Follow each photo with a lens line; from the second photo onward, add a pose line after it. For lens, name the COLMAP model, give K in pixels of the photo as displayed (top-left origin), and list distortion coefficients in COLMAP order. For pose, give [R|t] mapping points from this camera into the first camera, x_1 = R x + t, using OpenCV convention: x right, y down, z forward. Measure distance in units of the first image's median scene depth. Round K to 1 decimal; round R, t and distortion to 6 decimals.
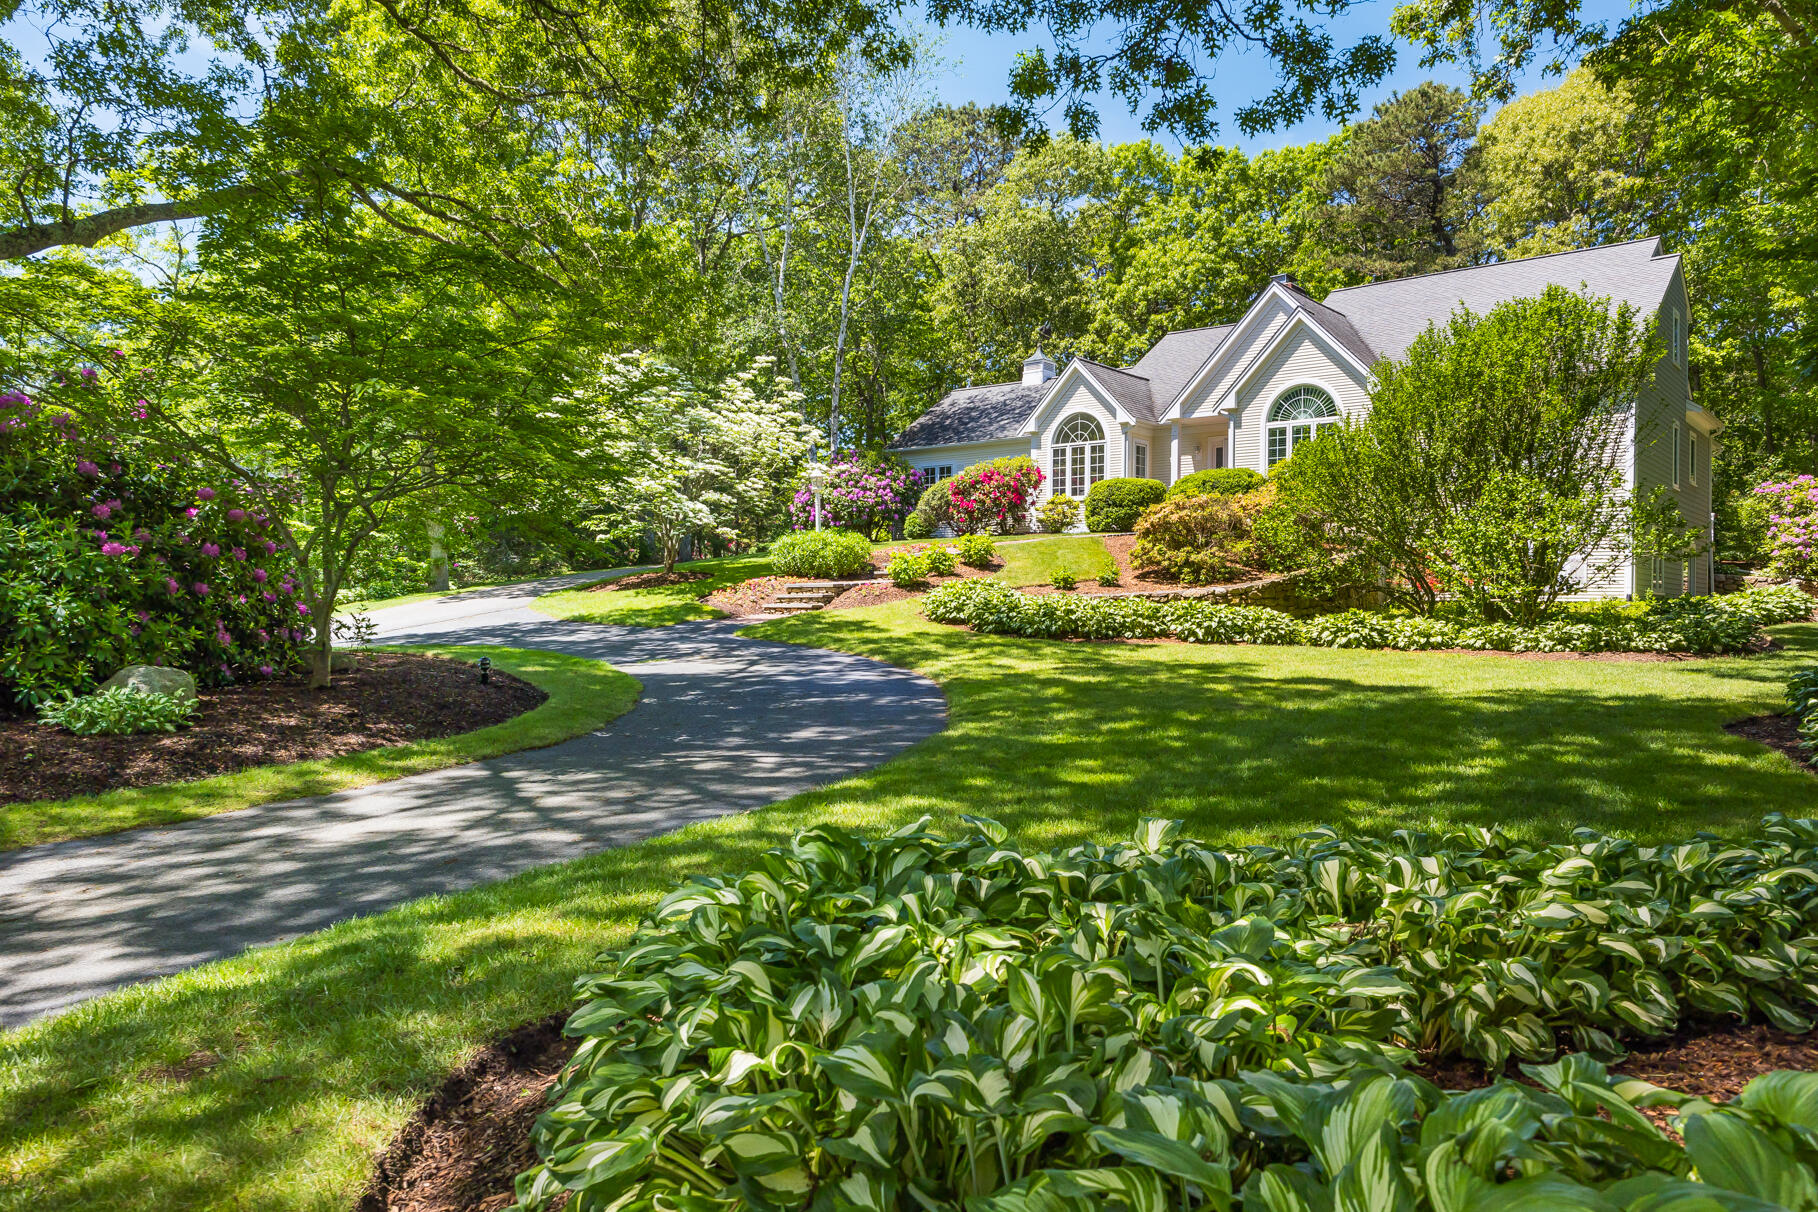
lens RADIAL K [[1237.5, 0, 928.4], [0, 1237.5, 621.6], [0, 0, 1]] dist [0.001206, -0.007518]
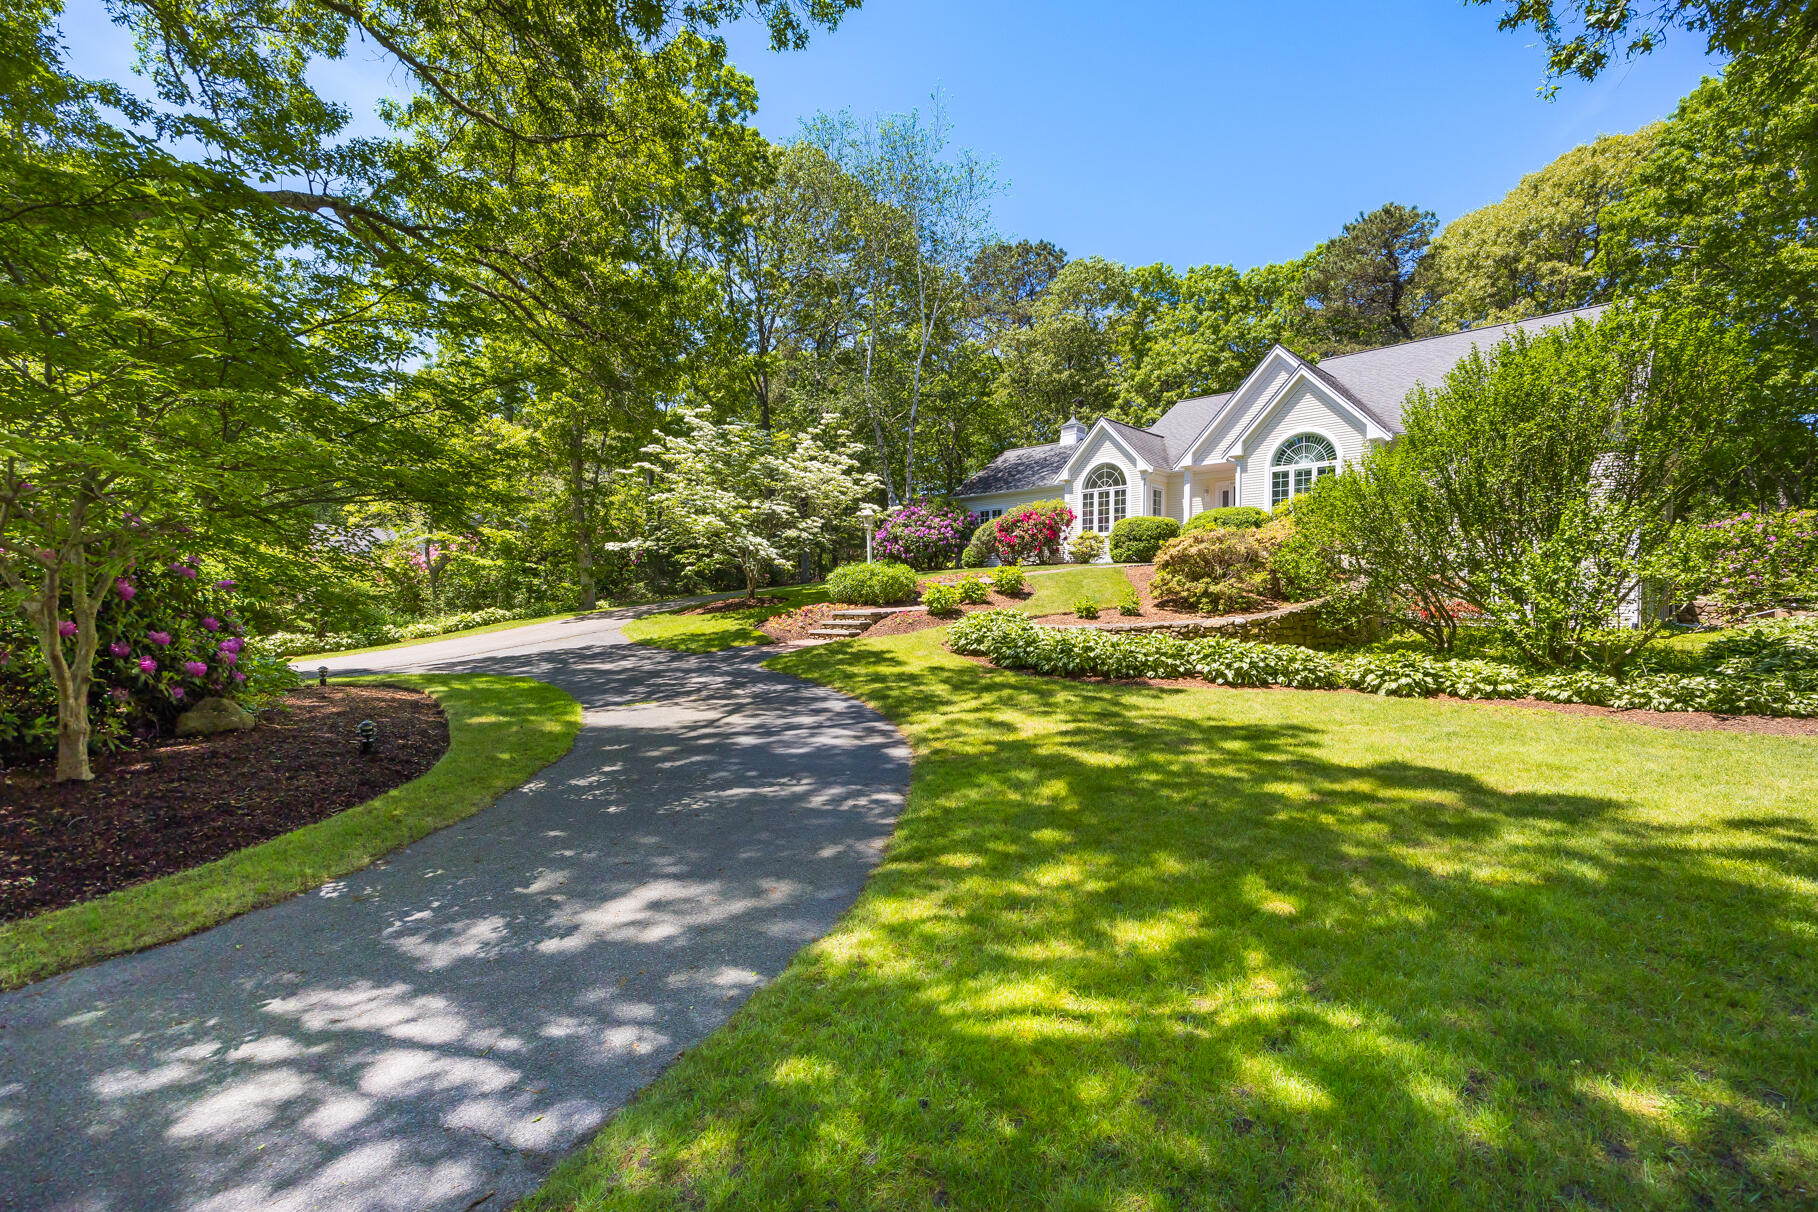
lens RADIAL K [[823.0, 0, 920.6], [0, 823.0, 606.4], [0, 0, 1]] dist [-0.010802, 0.000208]
pose [[0.994579, 0.005072, -0.103860, 0.031125], [-0.006668, 0.999865, -0.015018, -0.018721], [0.103770, 0.015629, 0.994479, 0.214824]]
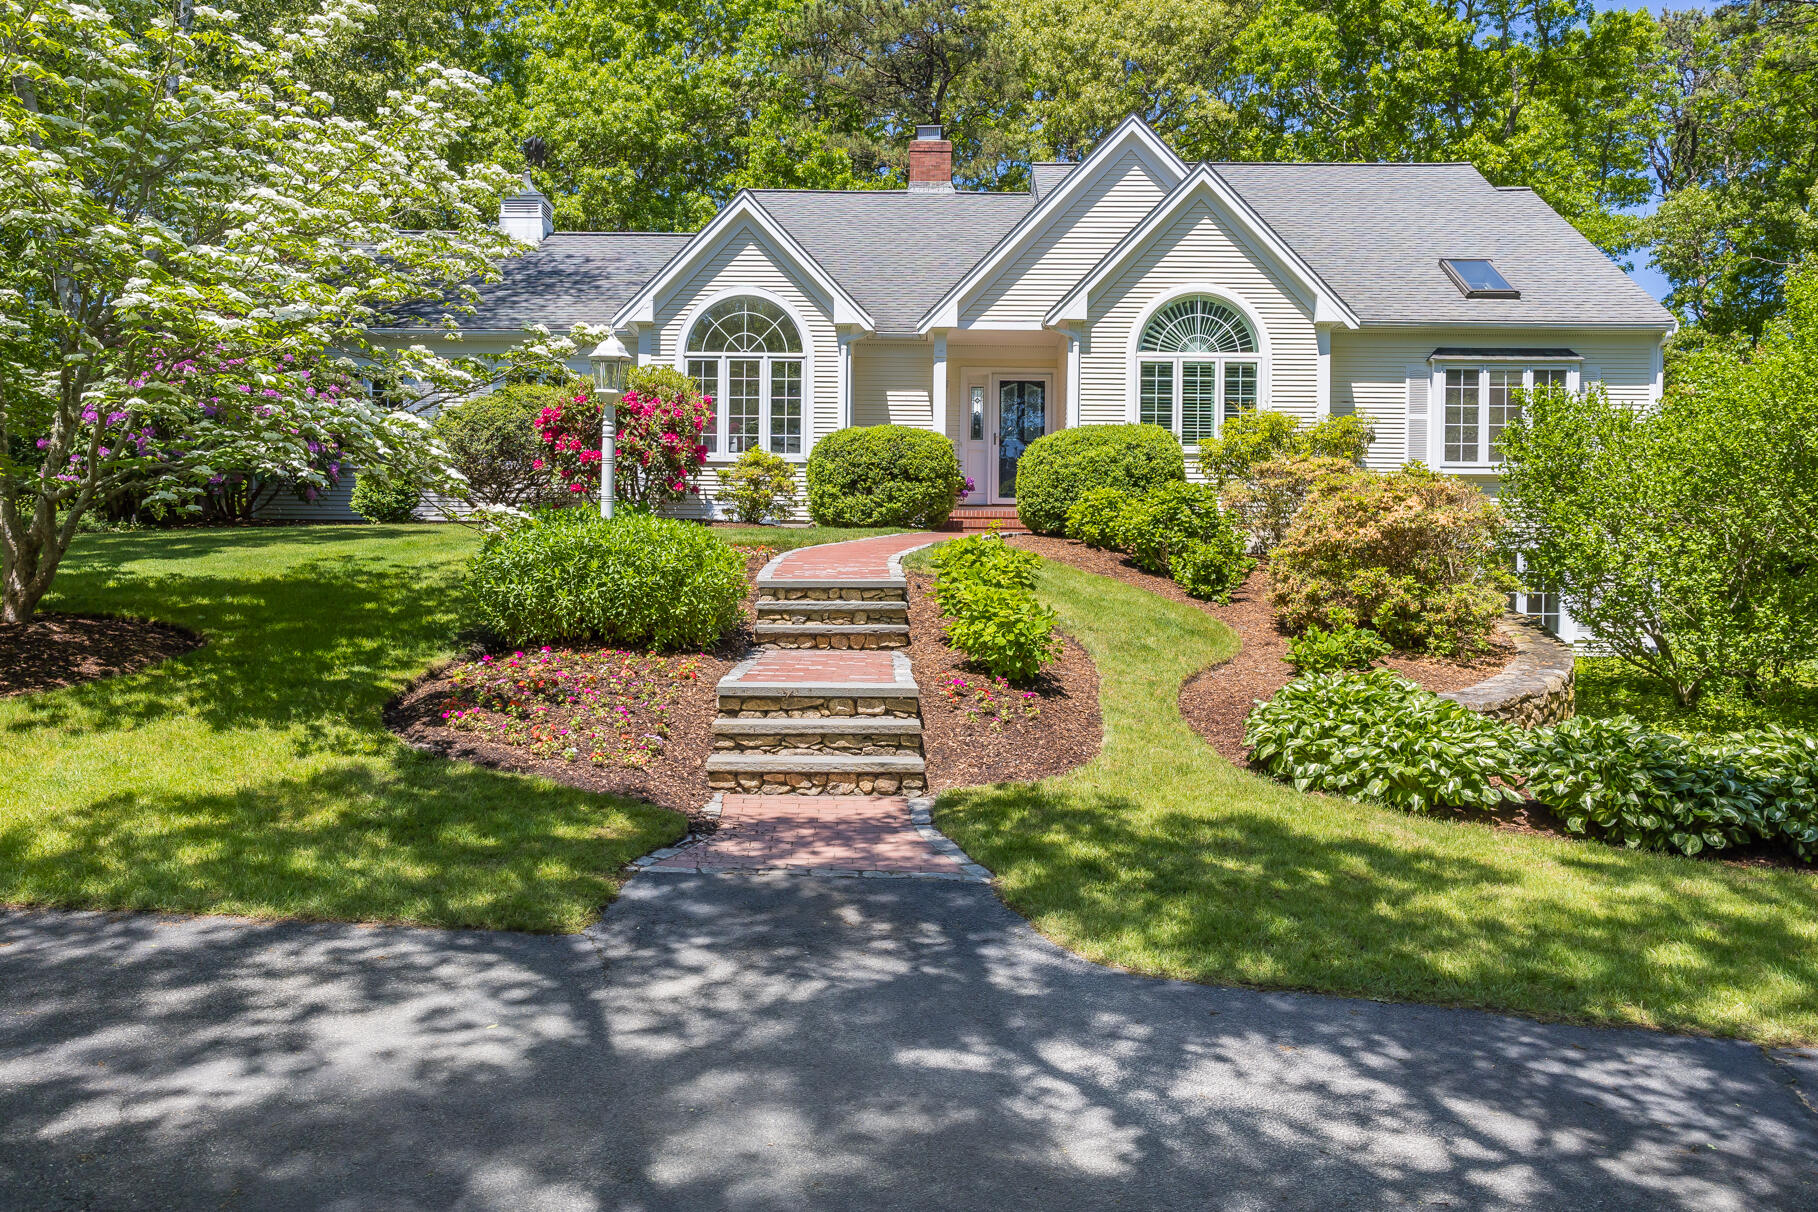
lens RADIAL K [[1446.2, 0, 916.8], [0, 1446.2, 602.3], [0, 0, 1]] dist [0.026258, 0.000320]
pose [[0.784647, 0.002984, 0.619936, -0.235383], [0.000594, 0.999984, -0.005566, -0.038191], [-0.619943, 0.004735, 0.784633, 0.529076]]
